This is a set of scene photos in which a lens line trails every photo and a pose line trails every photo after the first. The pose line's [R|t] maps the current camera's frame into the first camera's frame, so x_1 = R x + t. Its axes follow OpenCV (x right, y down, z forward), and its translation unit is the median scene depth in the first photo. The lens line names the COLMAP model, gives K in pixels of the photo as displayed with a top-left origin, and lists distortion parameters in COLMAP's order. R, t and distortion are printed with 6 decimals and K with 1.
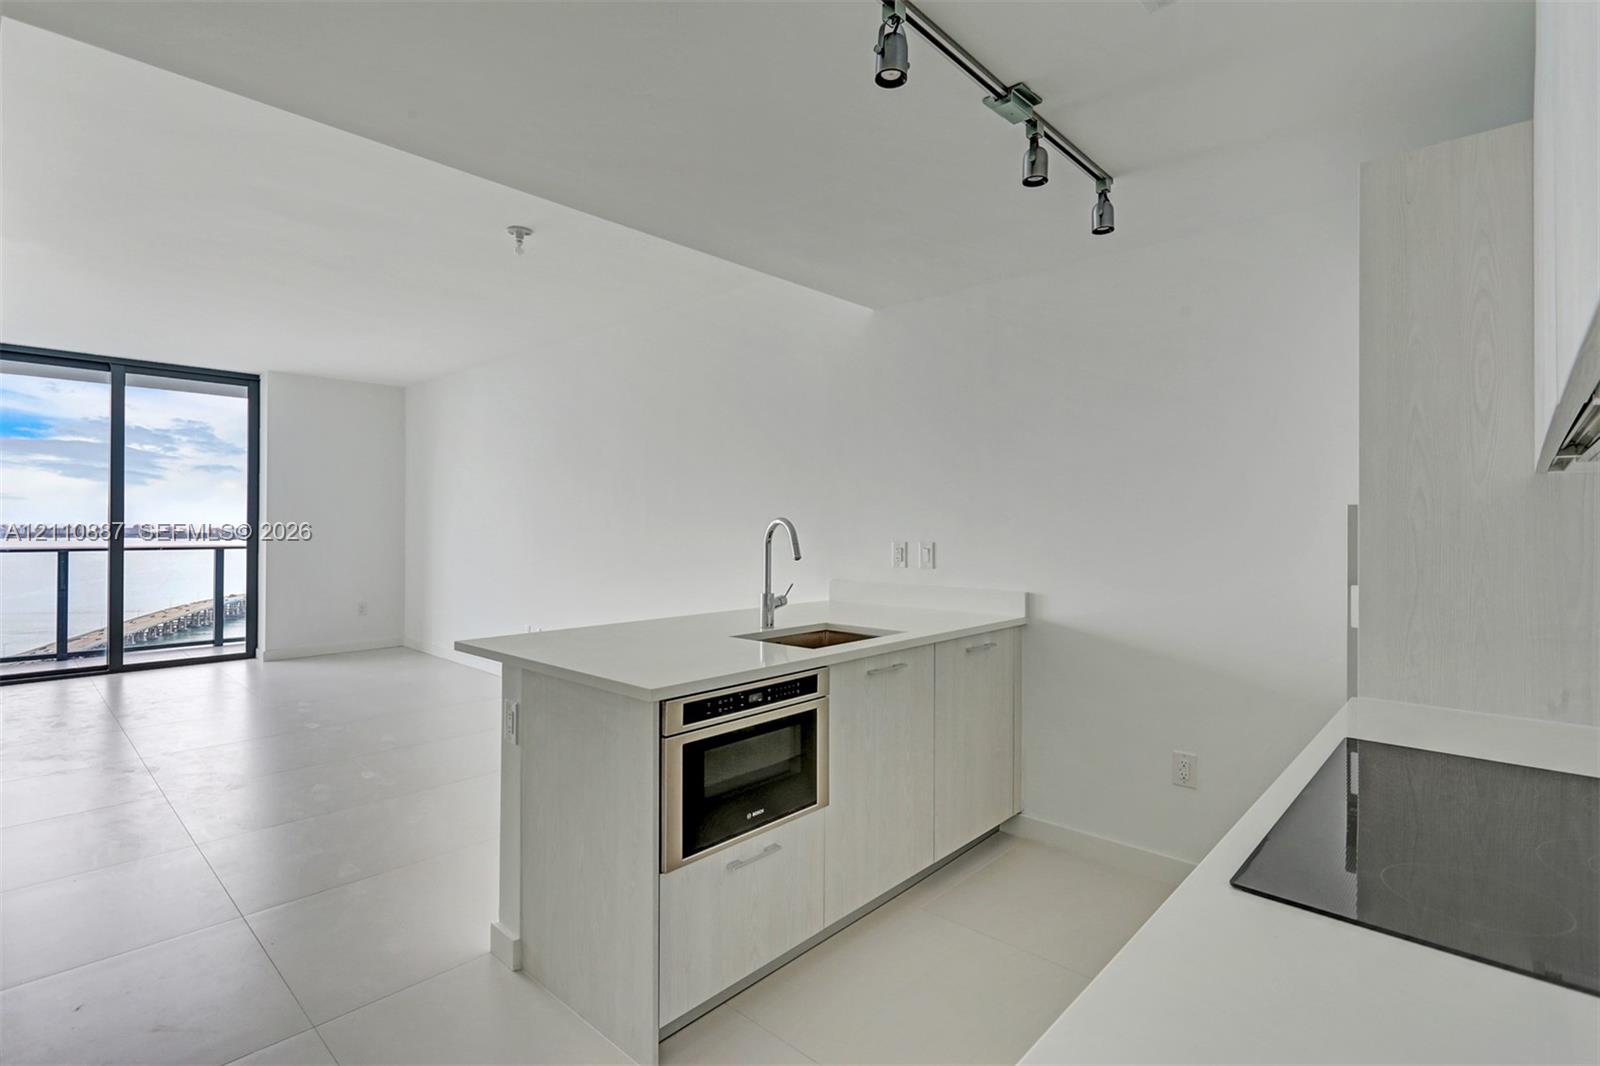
lens RADIAL K [[761.7, 0, 795.6], [0, 761.7, 518.2], [0, 0, 1]] dist [-0.005683, 0.000360]
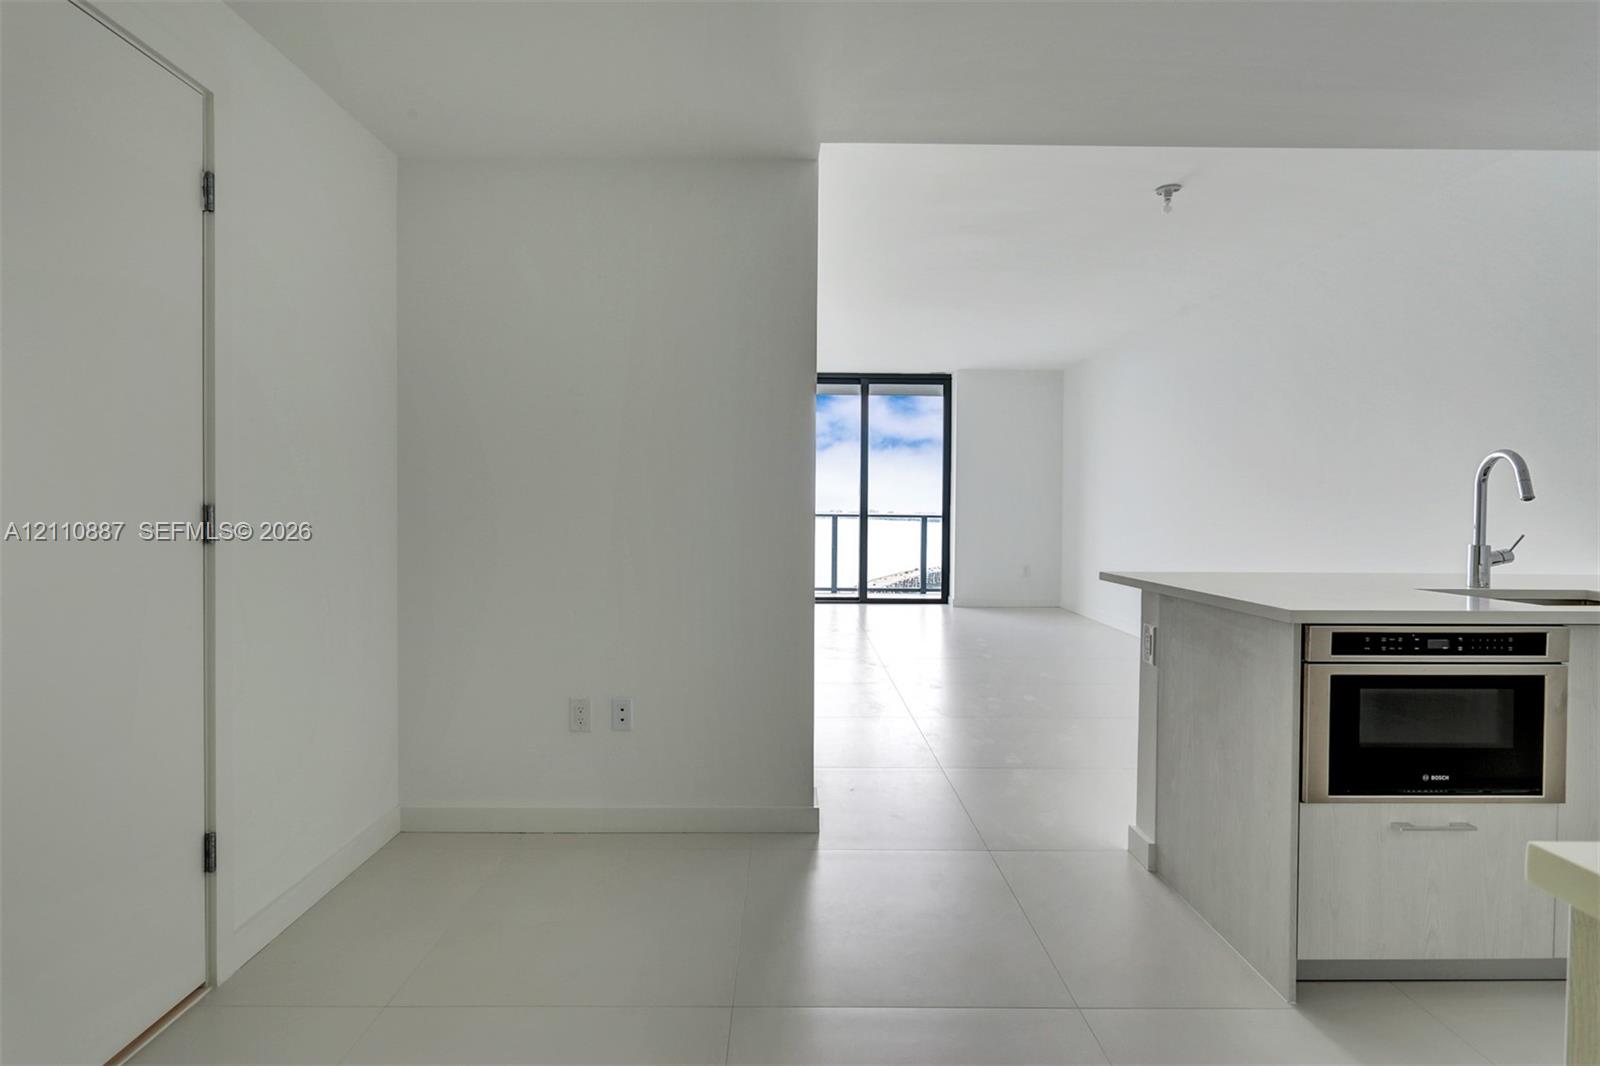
lens RADIAL K [[775.5, 0, 794.4], [0, 775.5, 525.6], [0, 0, 1]] dist [0.001346, 0.000484]
pose [[0.688748, 0.011670, -0.724907, 0.064141], [-0.000086, 0.999872, 0.016015, 0.069911], [0.725001, -0.010968, 0.688661, -0.102362]]
